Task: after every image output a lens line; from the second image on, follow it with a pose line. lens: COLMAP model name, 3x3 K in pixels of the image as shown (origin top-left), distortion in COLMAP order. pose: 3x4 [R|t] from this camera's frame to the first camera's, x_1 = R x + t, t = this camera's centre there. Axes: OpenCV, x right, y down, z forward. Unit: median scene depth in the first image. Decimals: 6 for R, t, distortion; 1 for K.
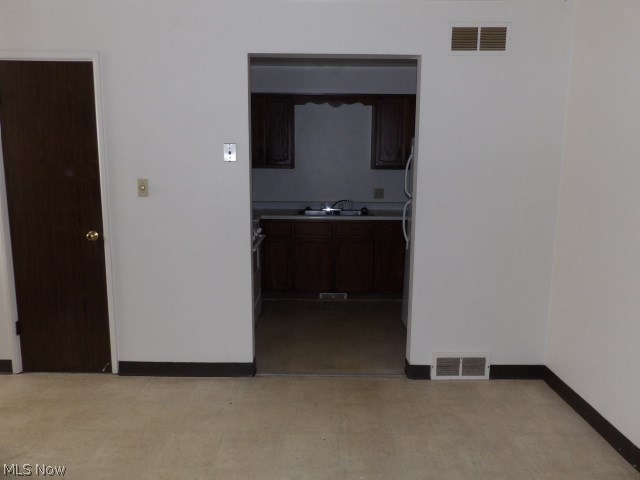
lens RADIAL K [[462.5, 0, 318.1], [0, 462.5, 236.4], [0, 0, 1]] dist [-0.005158, 0.005866]
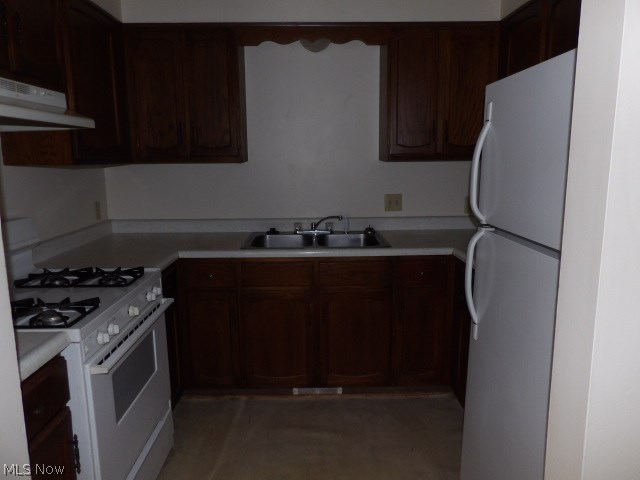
lens RADIAL K [[462.5, 0, 318.1], [0, 462.5, 236.4], [0, 0, 1]] dist [-0.005158, 0.005866]
pose [[0.999767, -0.019912, 0.008276, 0.032380], [0.019826, 0.999750, 0.010324, -0.062092], [-0.008480, -0.010158, 0.999912, 0.447138]]
